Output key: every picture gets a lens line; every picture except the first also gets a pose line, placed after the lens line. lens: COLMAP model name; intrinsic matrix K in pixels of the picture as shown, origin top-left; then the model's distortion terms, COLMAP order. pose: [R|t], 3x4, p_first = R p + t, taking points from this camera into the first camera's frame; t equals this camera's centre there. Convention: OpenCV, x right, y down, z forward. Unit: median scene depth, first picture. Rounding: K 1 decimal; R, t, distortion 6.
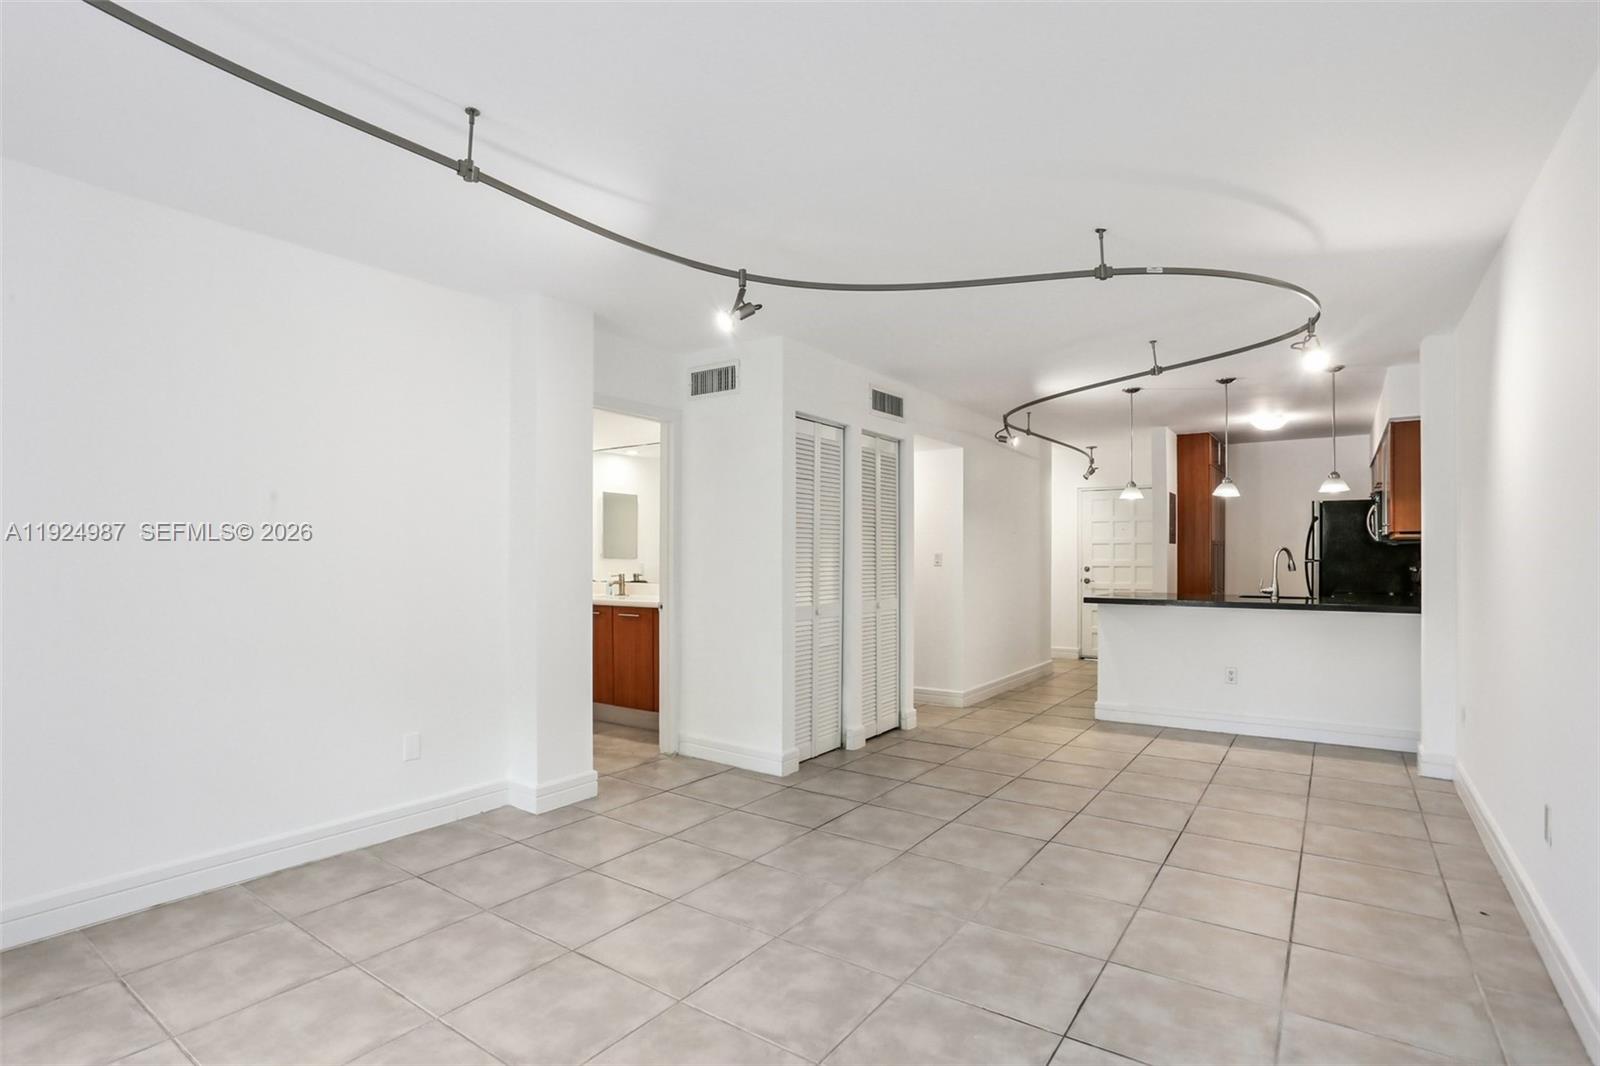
lens RADIAL K [[790.8, 0, 784.1], [0, 790.8, 519.8], [0, 0, 1]] dist [-0.069498, 0.038652]
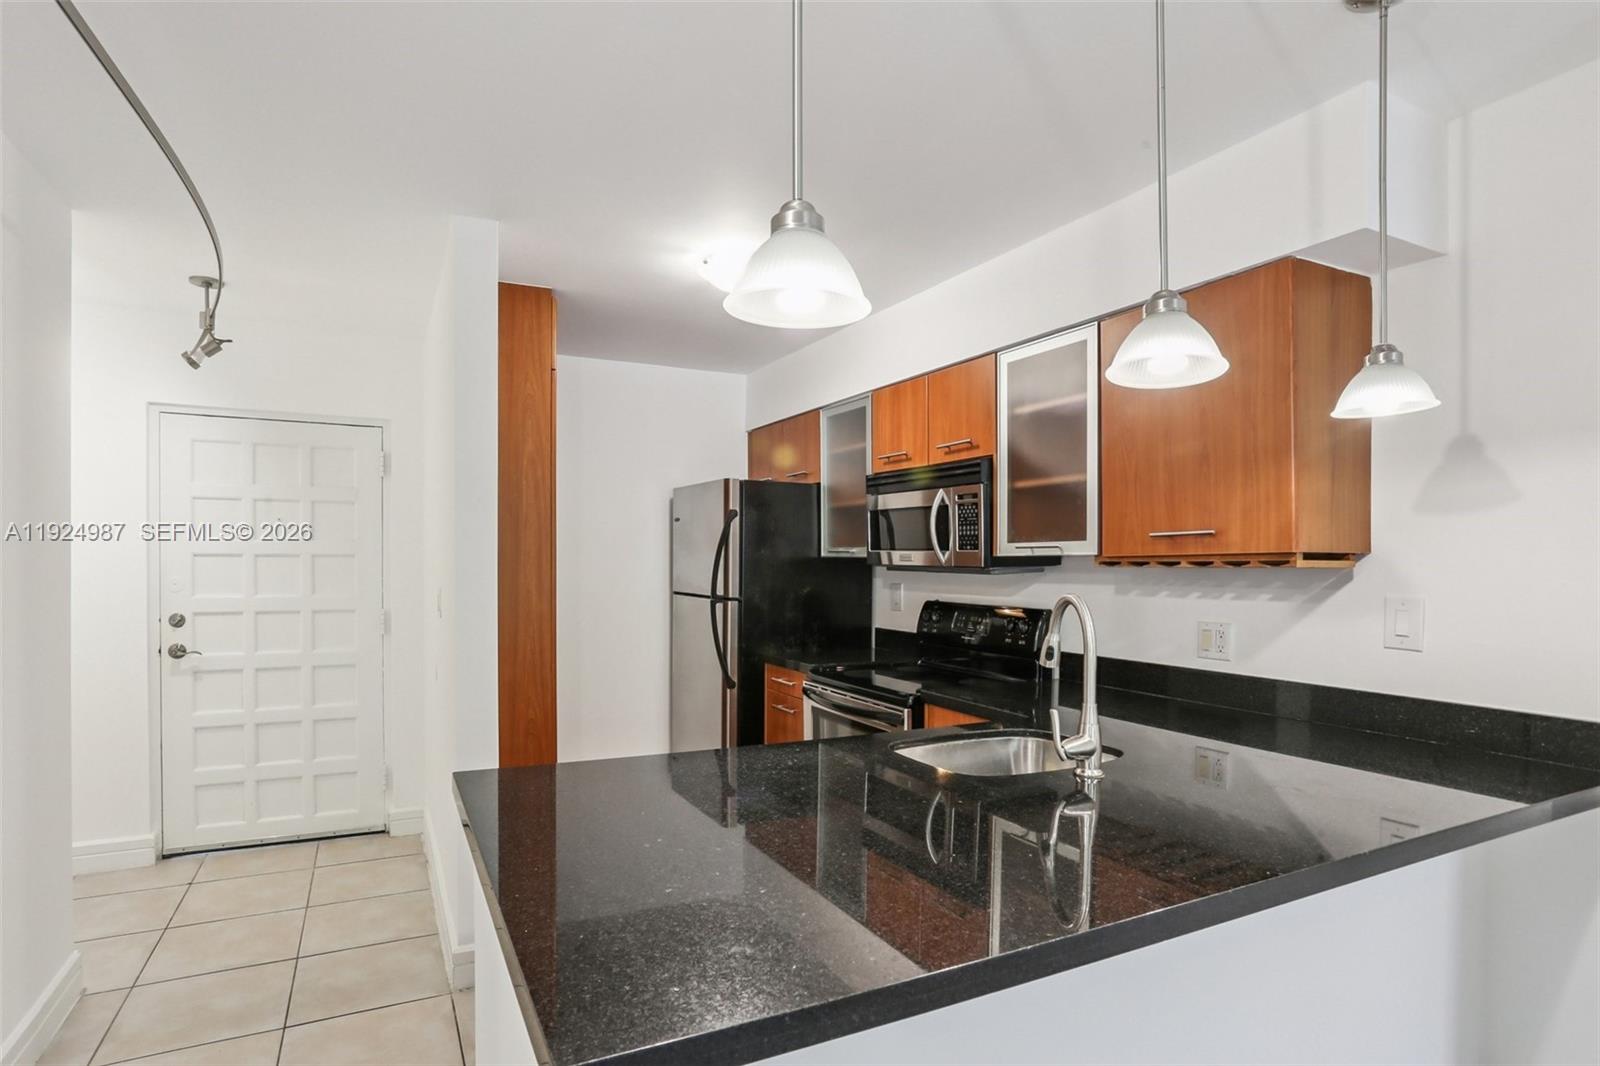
lens RADIAL K [[878.7, 0, 796.7], [0, 878.7, 560.0], [0, 0, 1]] dist [-0.024266, 0.000147]
pose [[0.482051, 0.001882, 0.876141, 0.310355], [-0.046332, 0.998653, 0.023347, 0.018734], [-0.874917, -0.051847, 0.481489, 1.022088]]
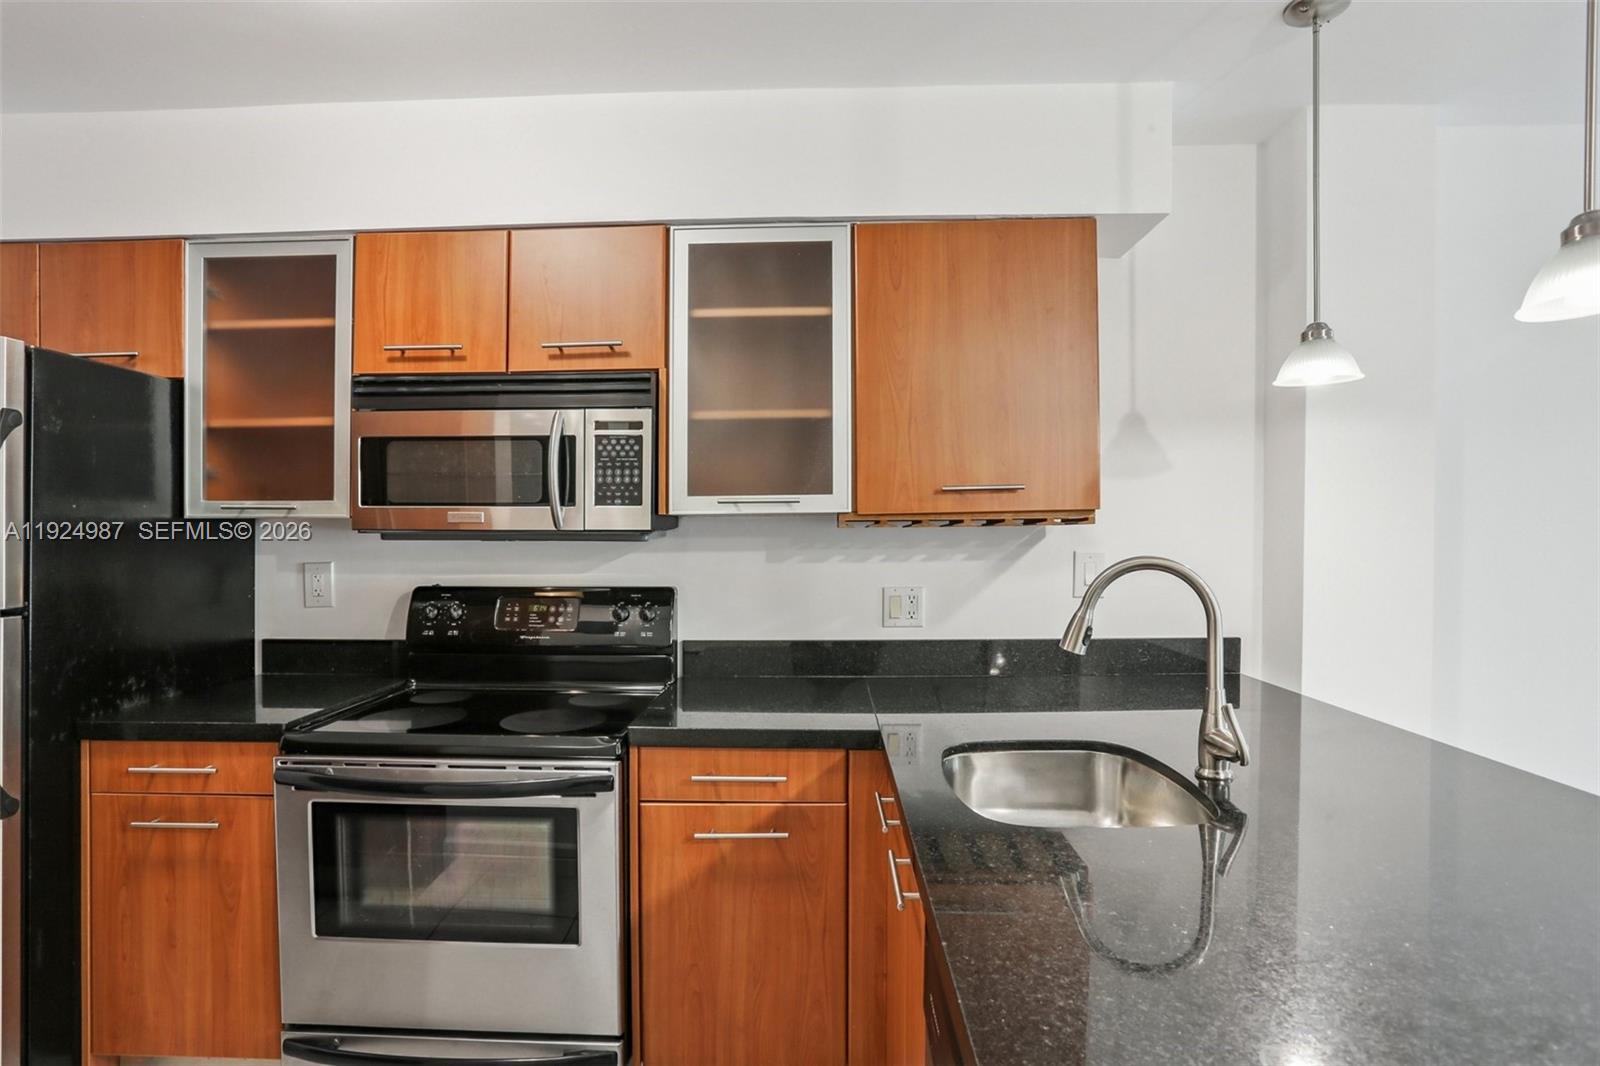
lens RADIAL K [[878.7, 0, 796.7], [0, 878.7, 560.0], [0, 0, 1]] dist [-0.024266, 0.000147]
pose [[-0.517230, -0.024477, 0.855496, 0.504449], [-0.035391, 0.999348, 0.007196, 0.040159], [-0.855114, -0.026555, -0.517759, 1.352002]]
